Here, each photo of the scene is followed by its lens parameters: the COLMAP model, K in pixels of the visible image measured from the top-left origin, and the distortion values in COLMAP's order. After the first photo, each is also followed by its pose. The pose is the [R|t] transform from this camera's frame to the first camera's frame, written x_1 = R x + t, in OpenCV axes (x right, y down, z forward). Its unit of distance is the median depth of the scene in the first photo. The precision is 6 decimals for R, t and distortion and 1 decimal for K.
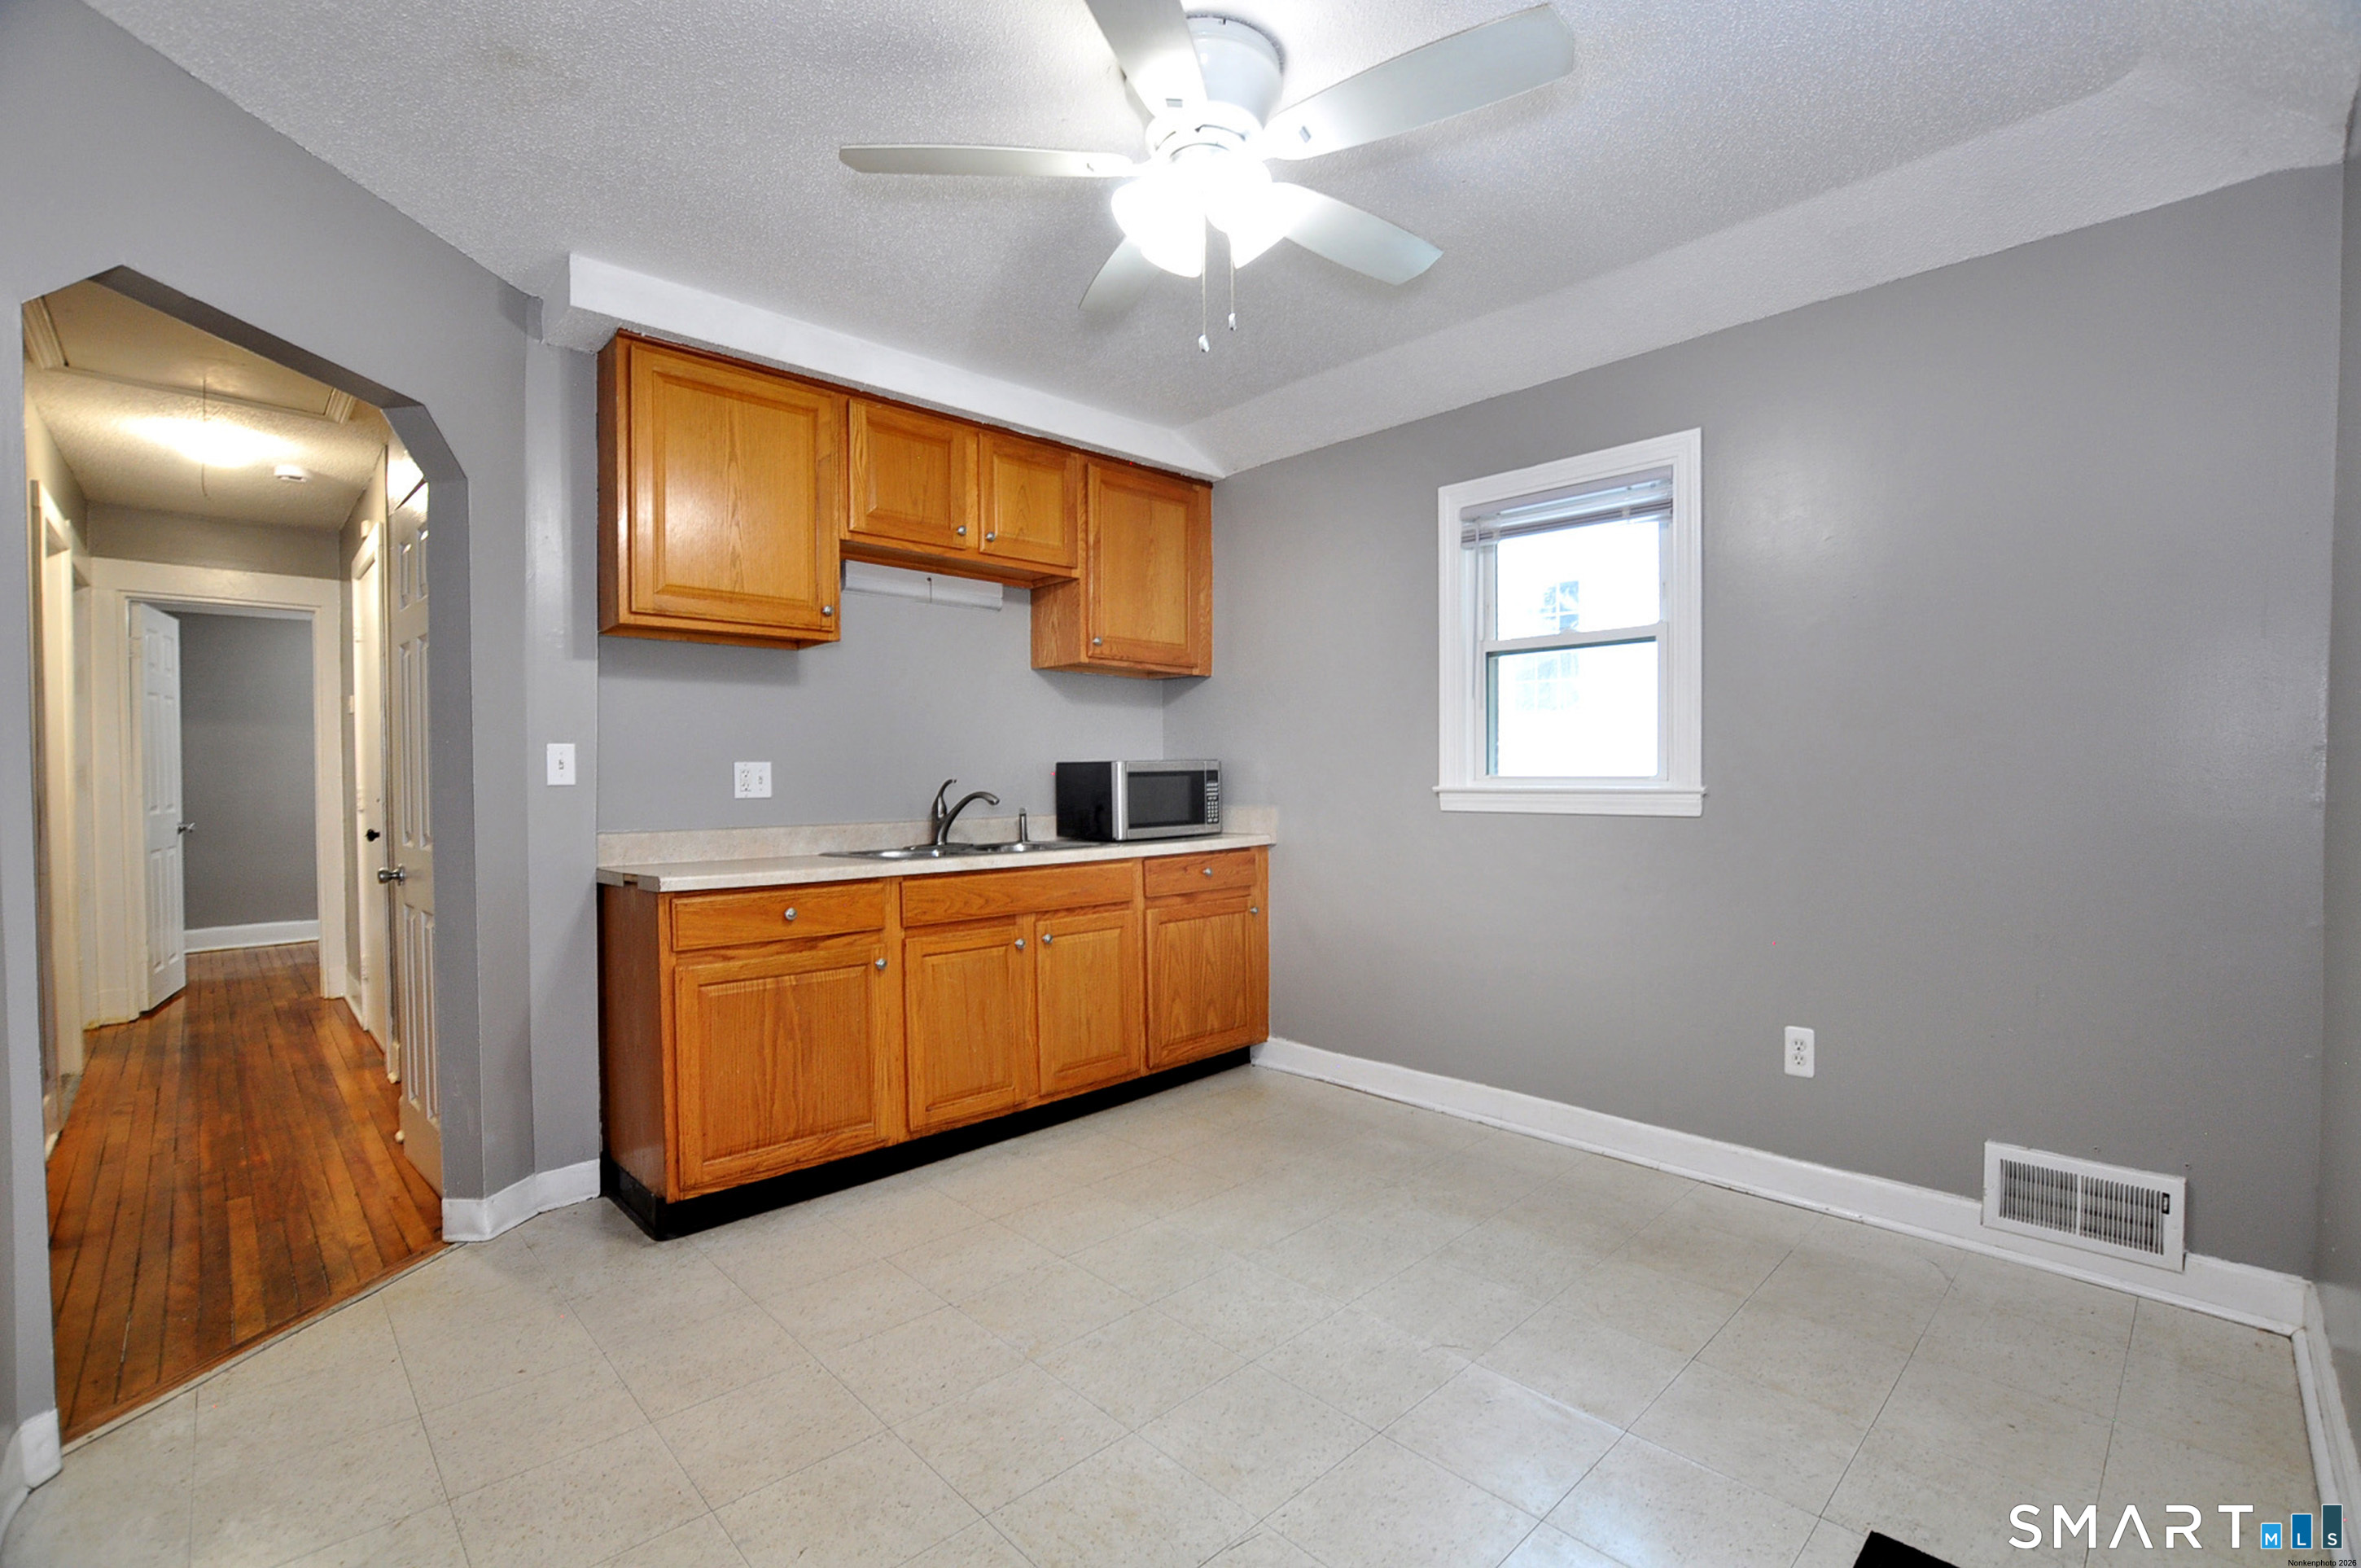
lens RADIAL K [[1040.0, 0, 1203.3], [0, 1040.0, 804.9], [0, 0, 1]] dist [-0.034695, 0.003842]
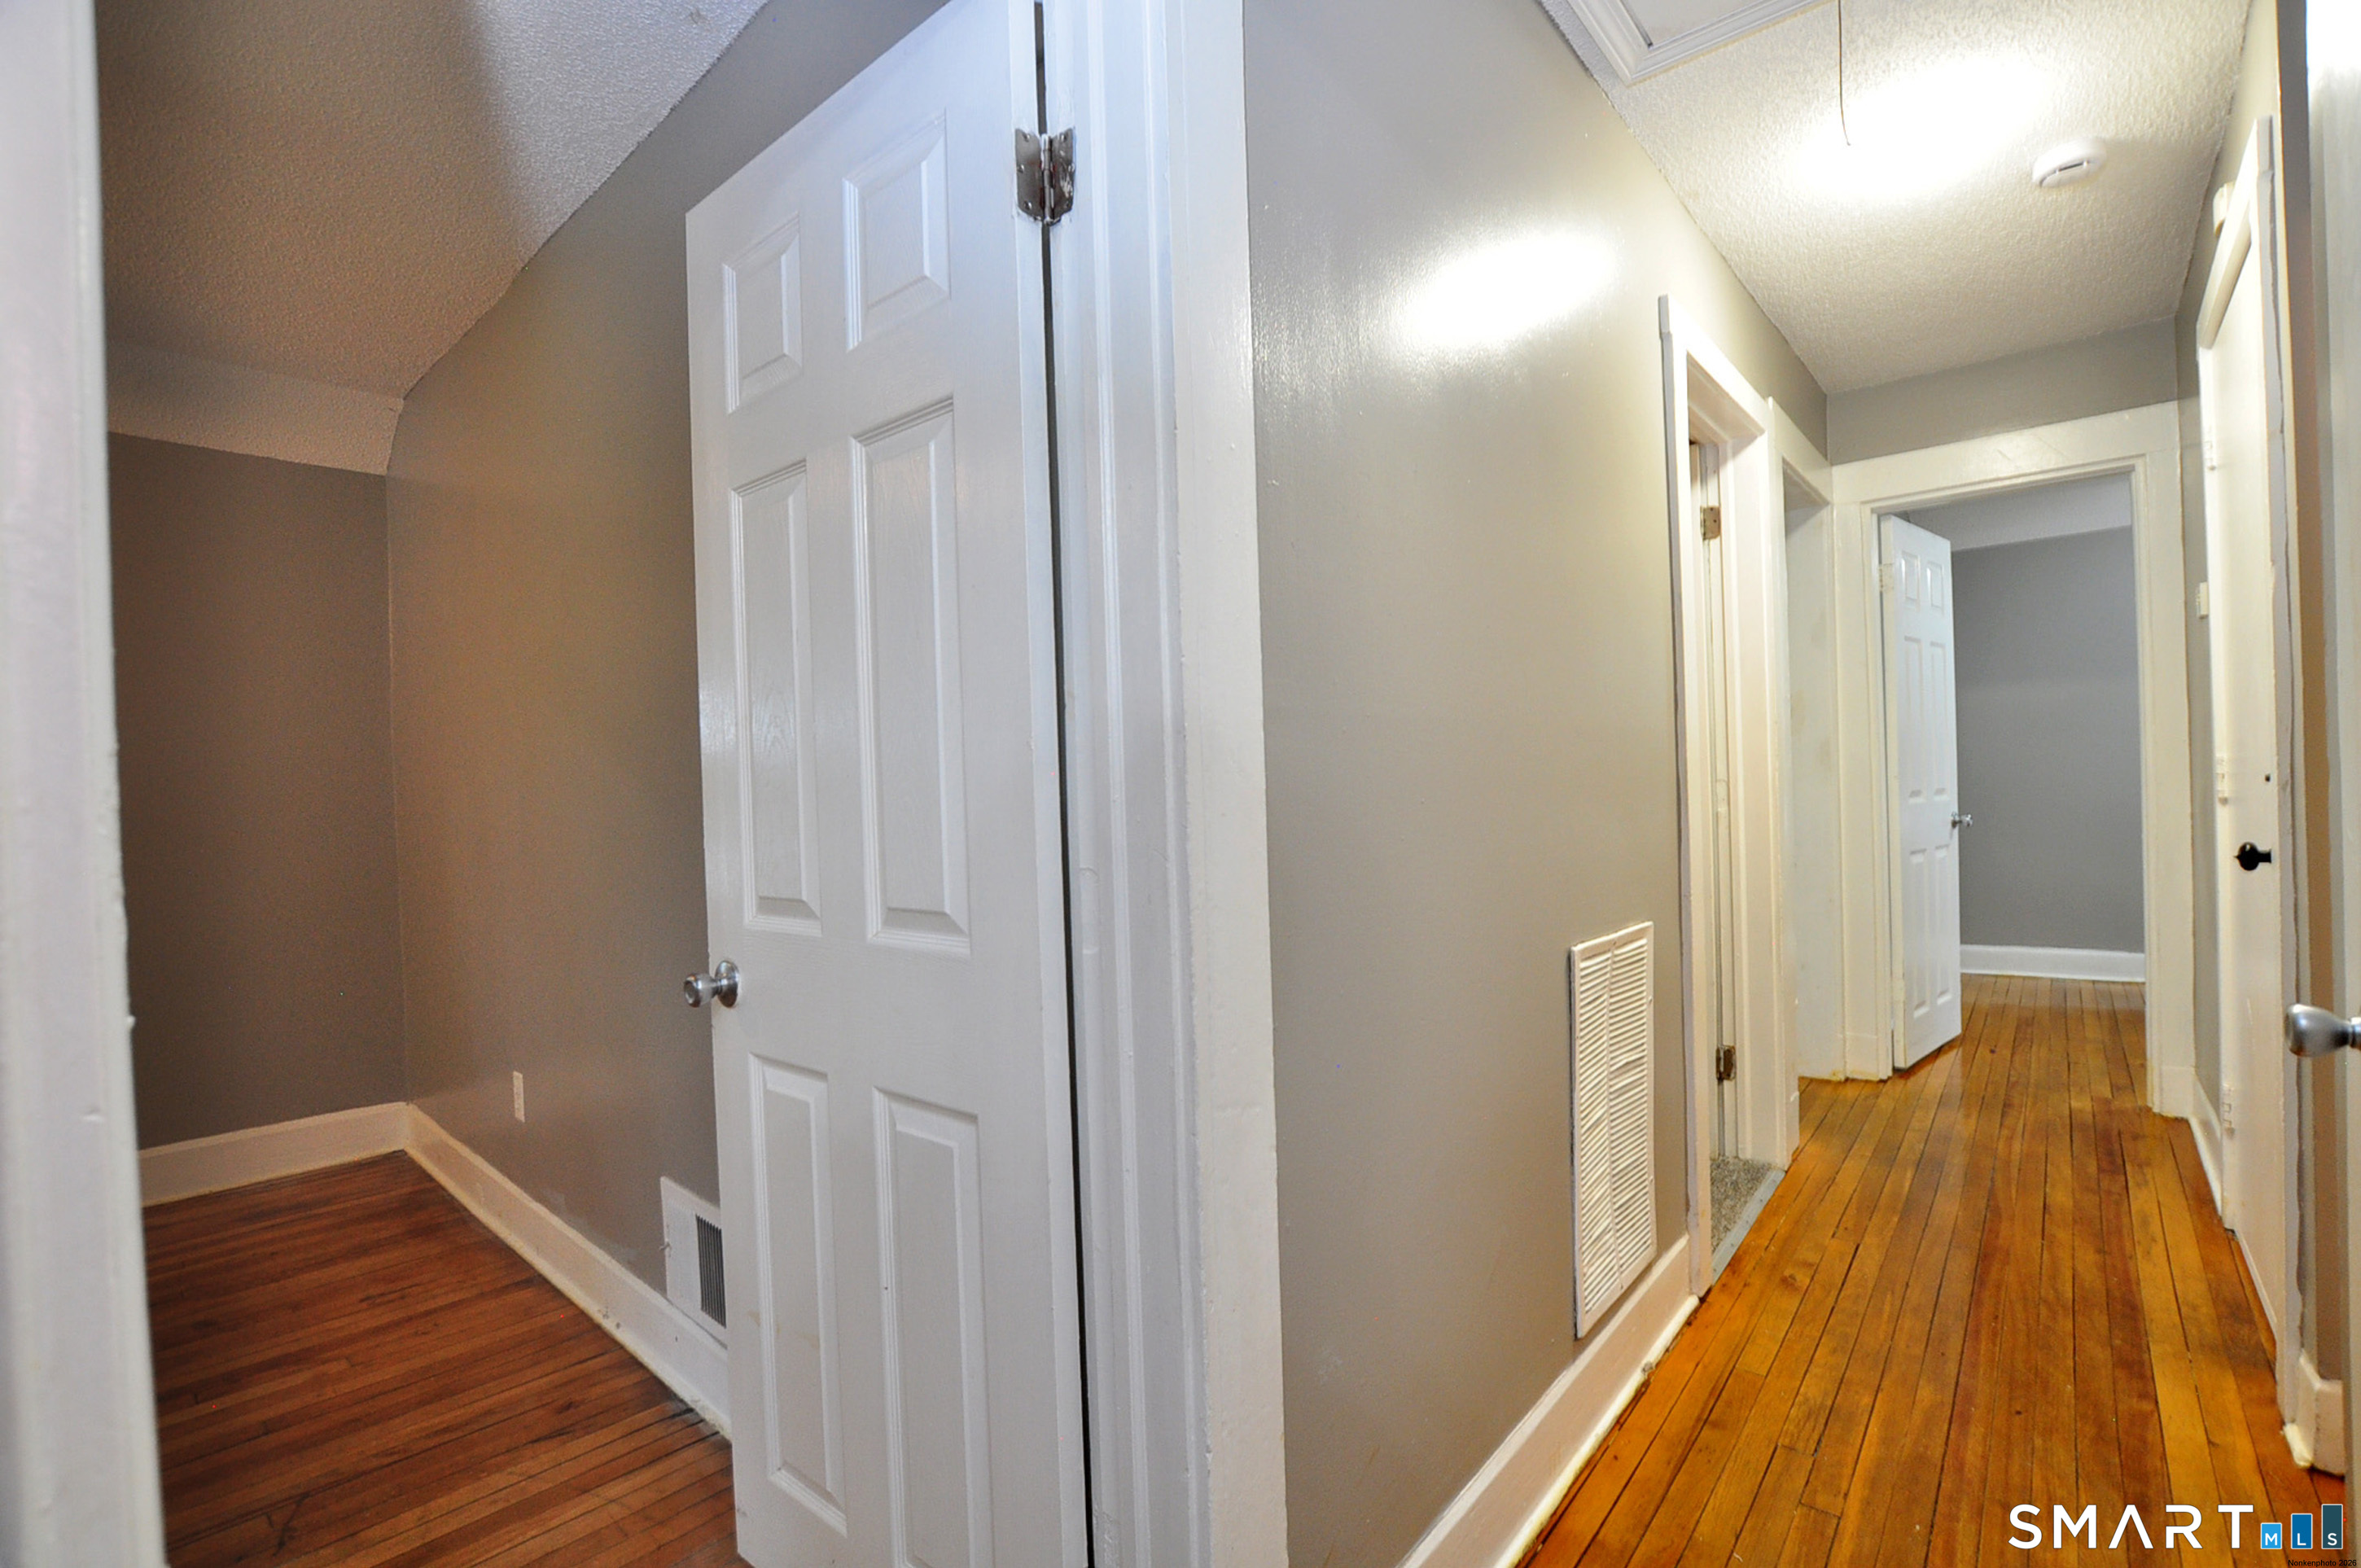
lens RADIAL K [[1040.0, 0, 1181.3], [0, 1040.0, 793.2], [0, 0, 1]] dist [-0.034695, 0.003842]
pose [[0.077681, 0.002065, -0.996976, -0.364258], [0.003633, 0.999991, 0.002354, -0.001292], [0.996972, -0.003804, 0.077673, 0.437258]]
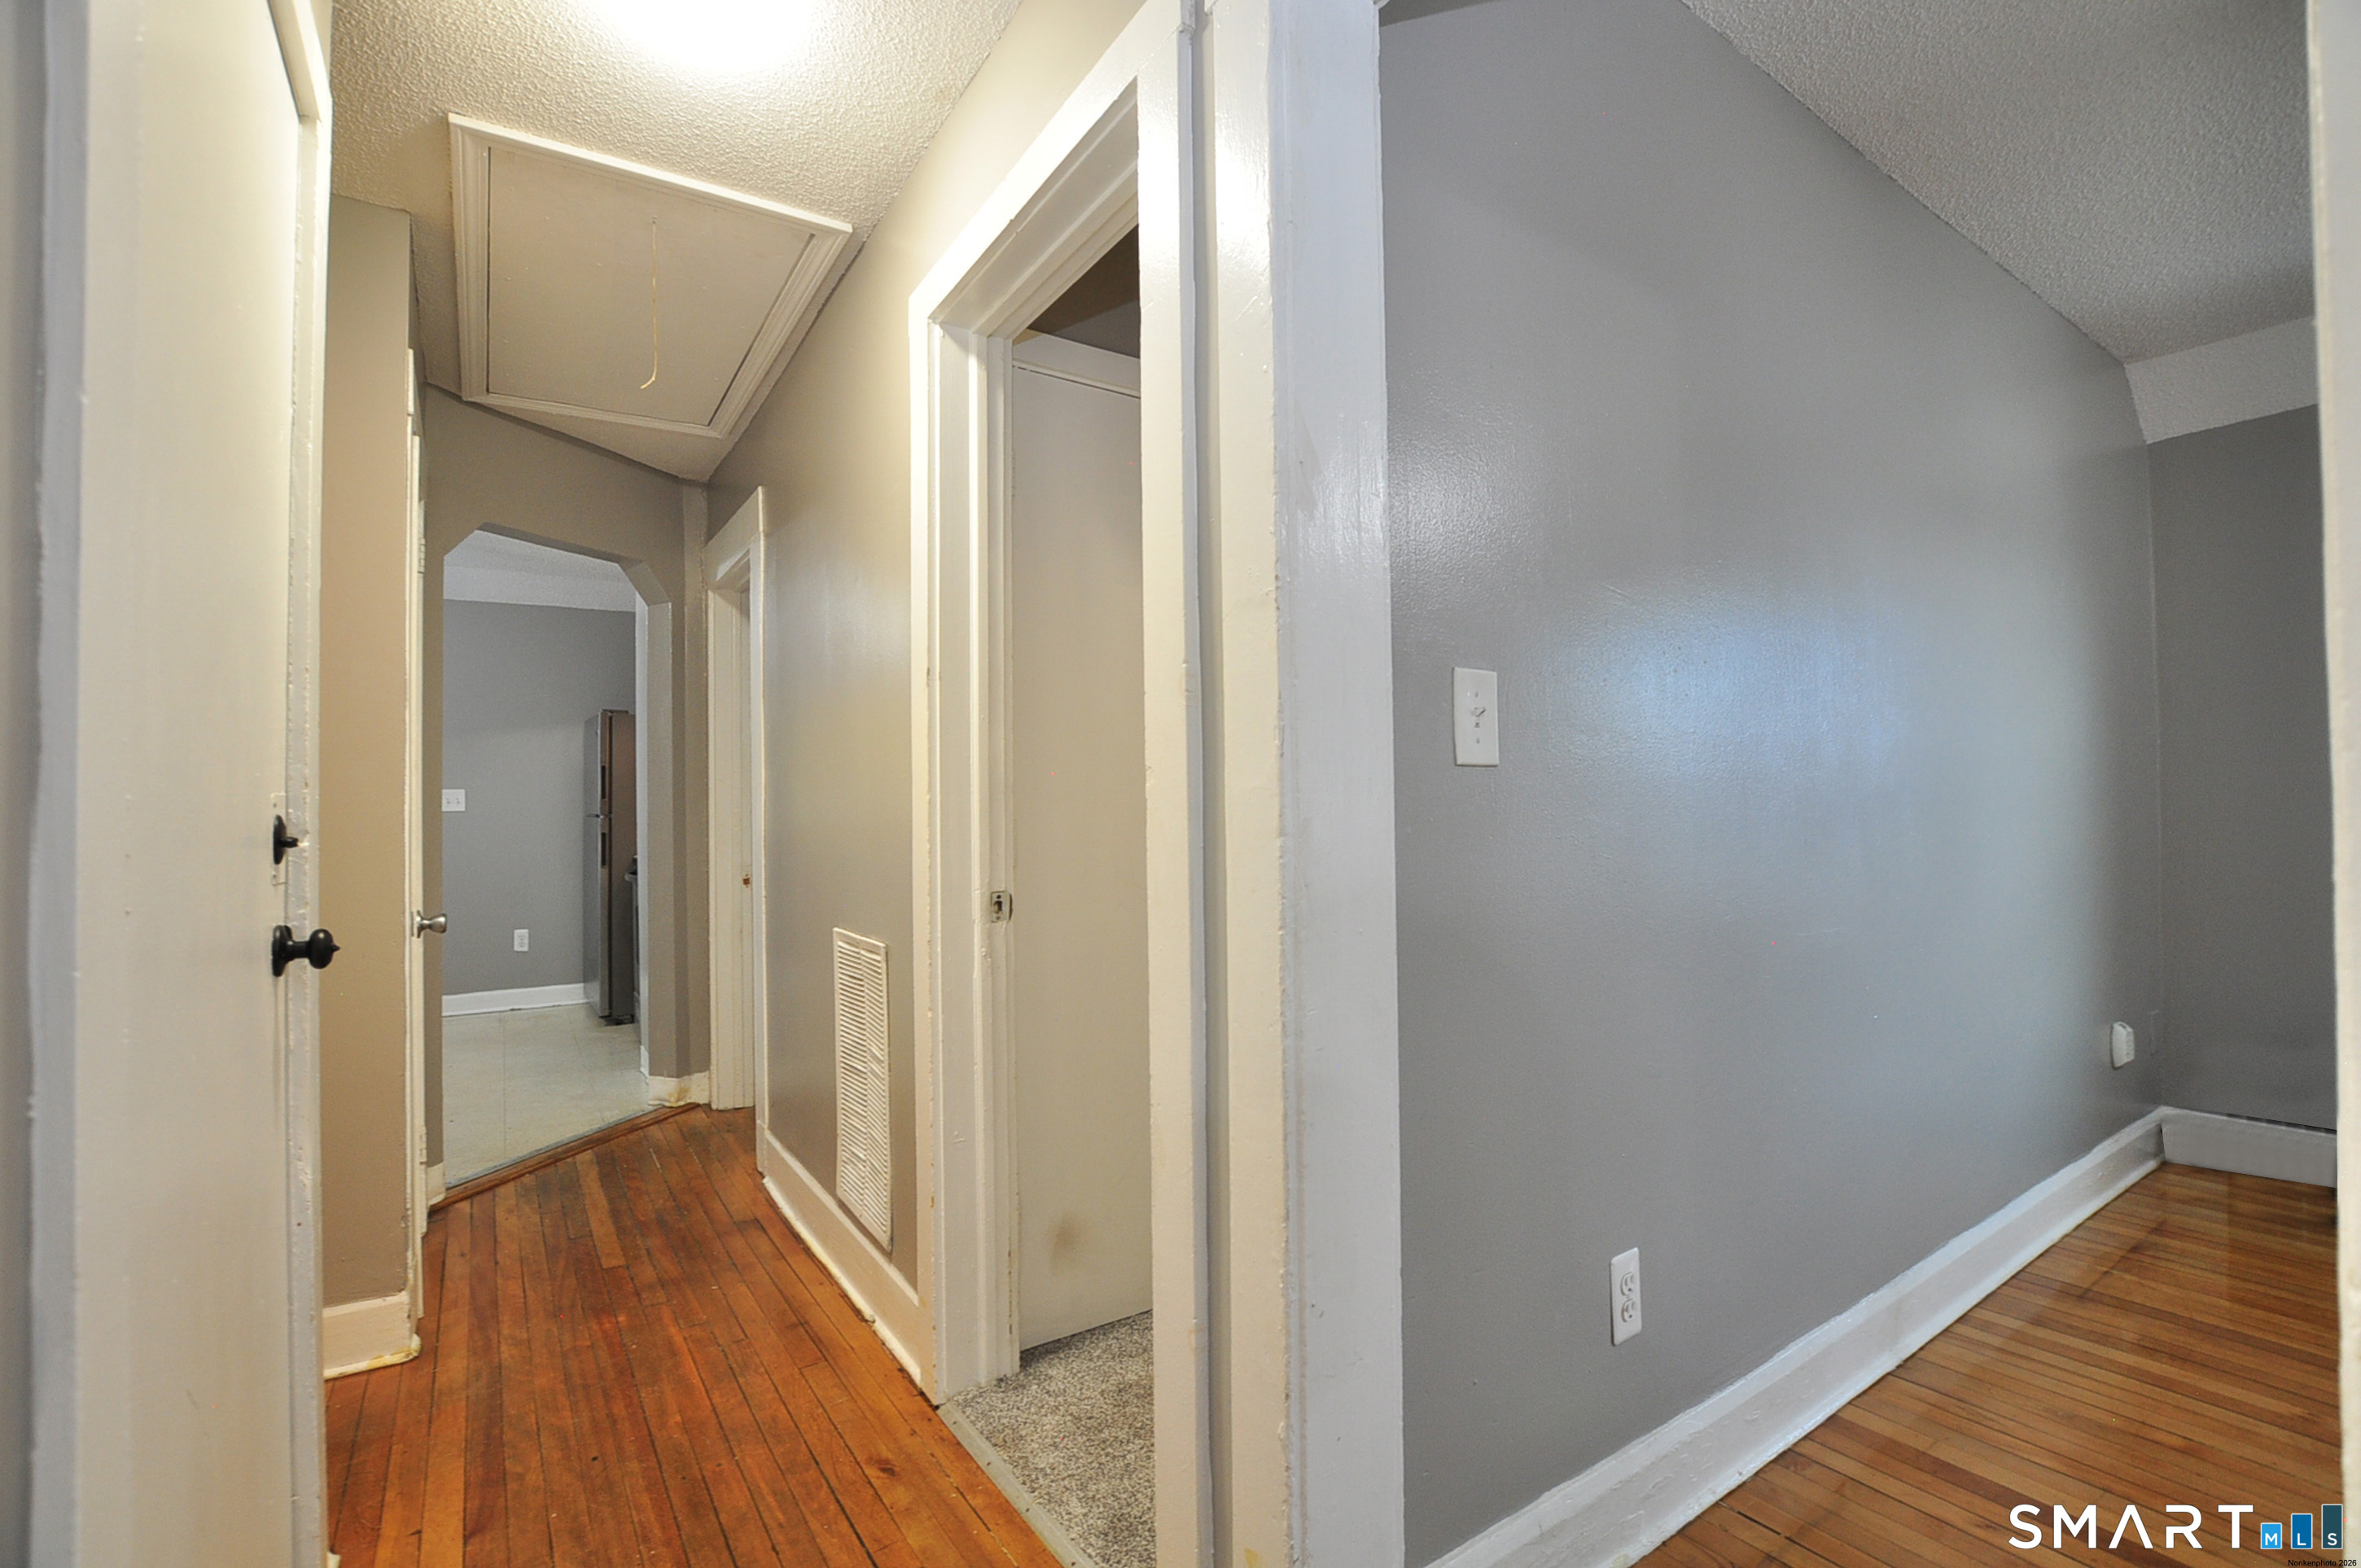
lens RADIAL K [[1040.0, 0, 1189.4], [0, 1040.0, 796.4], [0, 0, 1]] dist [-0.034695, 0.003842]
pose [[-0.984346, 0.016940, 0.175432, -1.422772], [0.019399, 0.999736, 0.012314, -0.025212], [-0.175177, 0.015525, -0.984415, 1.547856]]
